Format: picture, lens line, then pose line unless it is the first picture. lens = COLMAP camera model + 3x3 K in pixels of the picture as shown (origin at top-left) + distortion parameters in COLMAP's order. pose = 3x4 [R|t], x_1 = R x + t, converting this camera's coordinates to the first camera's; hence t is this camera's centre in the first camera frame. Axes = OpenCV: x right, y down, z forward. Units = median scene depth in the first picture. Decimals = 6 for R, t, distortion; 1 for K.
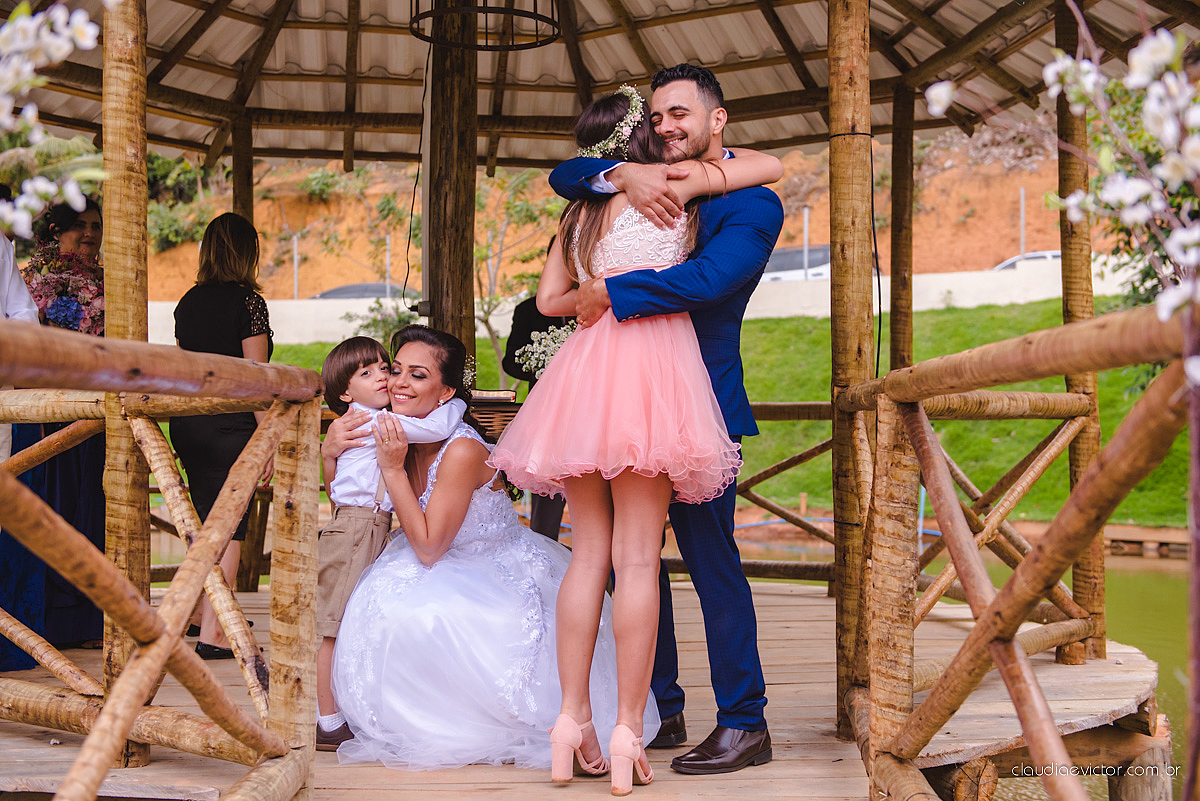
lens RADIAL K [[1594.9, 0, 608.8], [0, 1594.9, 384.0], [0, 0, 1]] dist [0.110088, 0.040741]
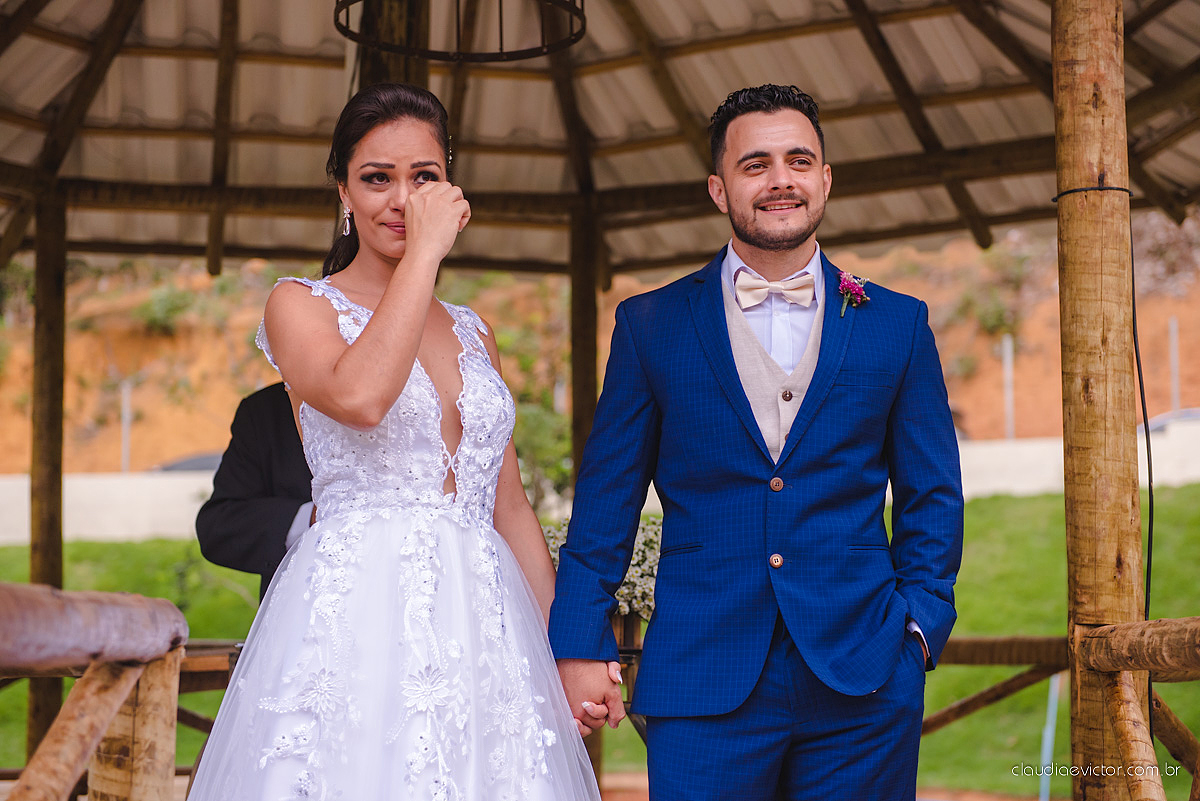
lens RADIAL K [[2247.2, 0, 600.0], [0, 2247.2, 400.5], [0, 0, 1]] dist [0.087963, -0.063092]
pose [[0.999880, 0.003451, 0.015124, -0.037256], [-0.002133, 0.996266, -0.086313, -0.007677], [-0.015365, 0.086270, 0.996153, 0.174962]]
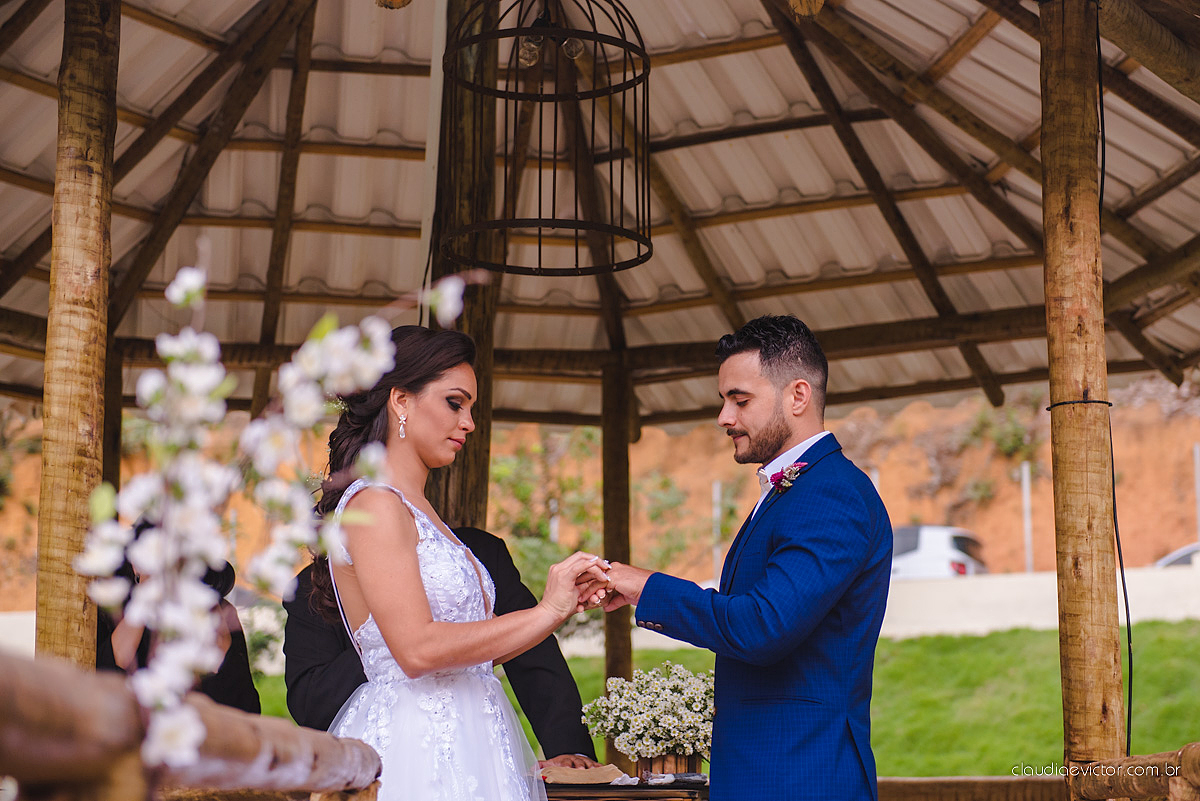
lens RADIAL K [[2473.8, 0, 664.5], [0, 2473.8, 356.1], [0, 0, 1]] dist [0.101556, -0.112248]
pose [[0.998832, 0.005486, 0.048014, -0.078977], [0.001896, 0.988320, -0.152381, -0.007589], [-0.048289, 0.152294, 0.987155, -0.074598]]
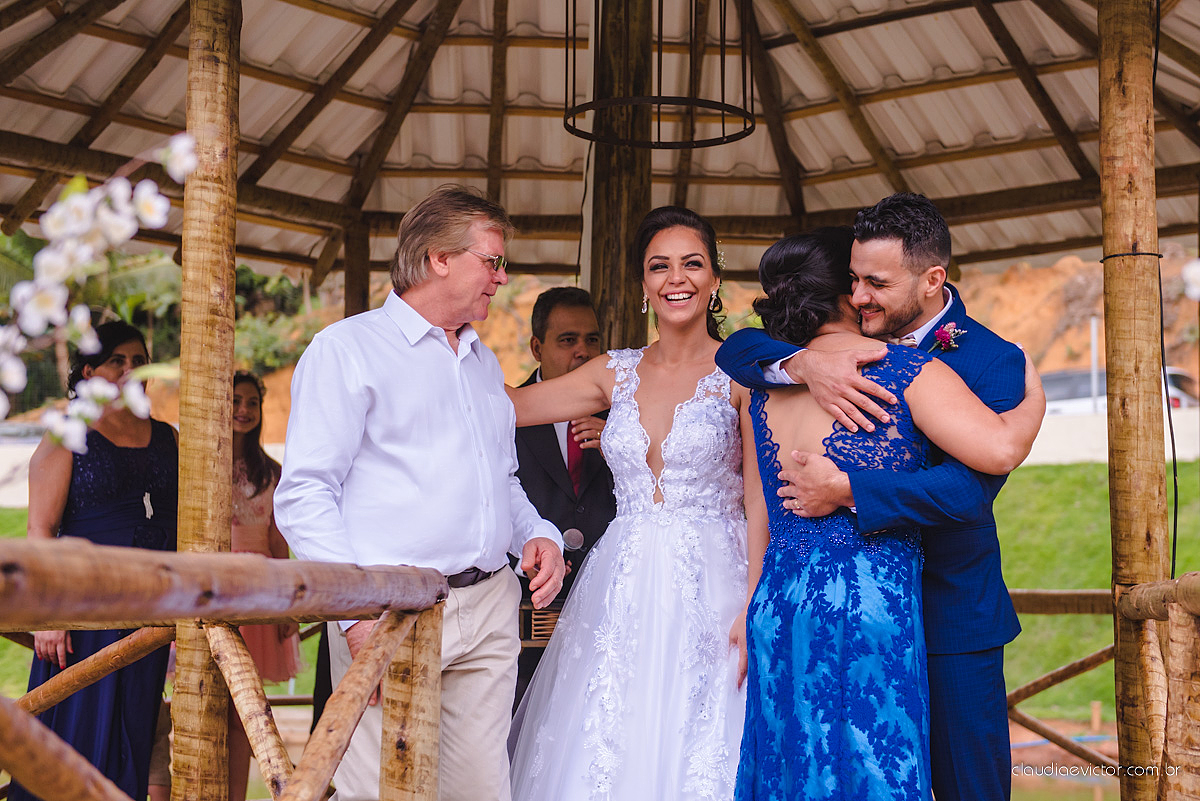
lens RADIAL K [[2102.2, 0, 666.8], [0, 2102.2, 383.4], [0, 0, 1]] dist [0.140640, -0.070351]
pose [[0.996865, -0.004831, -0.078972, 0.008090], [-0.001261, 0.997037, -0.076910, -0.014548], [0.079109, 0.076768, 0.993906, -0.017925]]
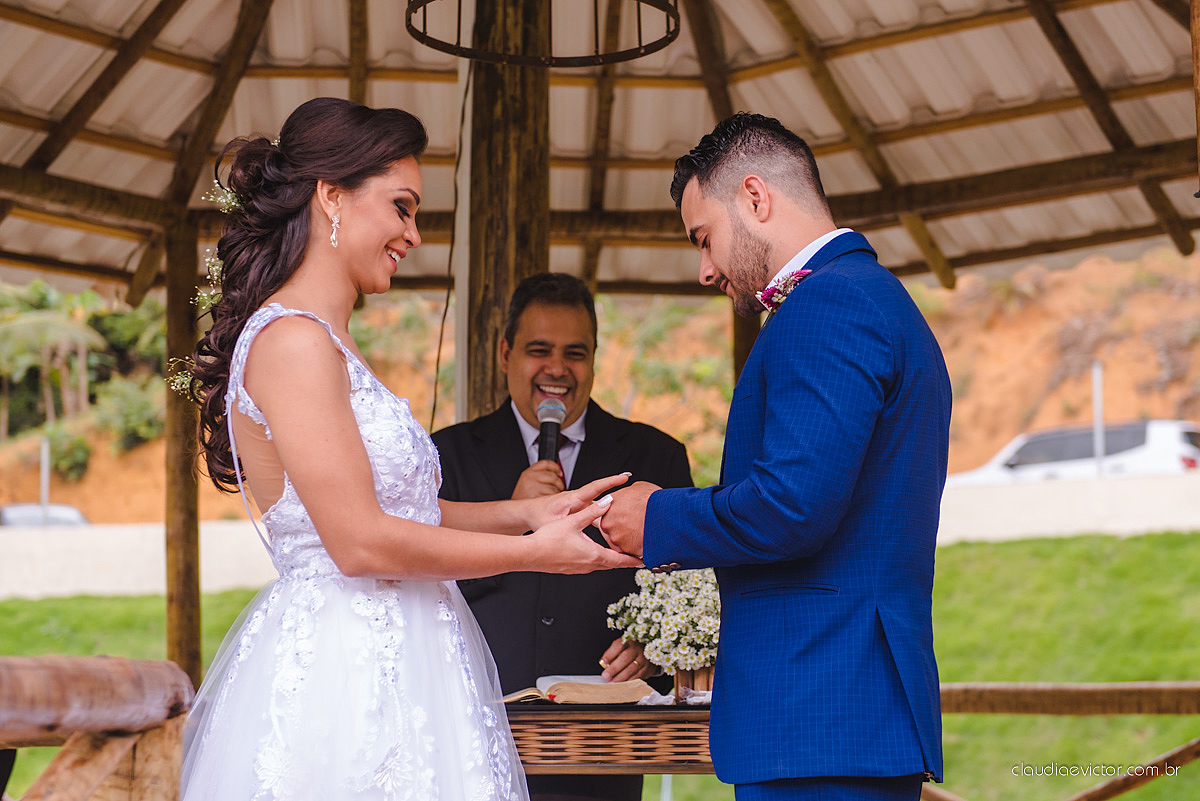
lens RADIAL K [[2372.0, 0, 606.7], [0, 2372.0, 422.0], [0, 0, 1]] dist [0.124830, 0.000827]
pose [[0.996799, -0.018506, -0.077783, 0.005060], [0.011372, 0.995770, -0.091175, -0.010118], [0.079141, 0.089999, 0.992792, 0.204956]]
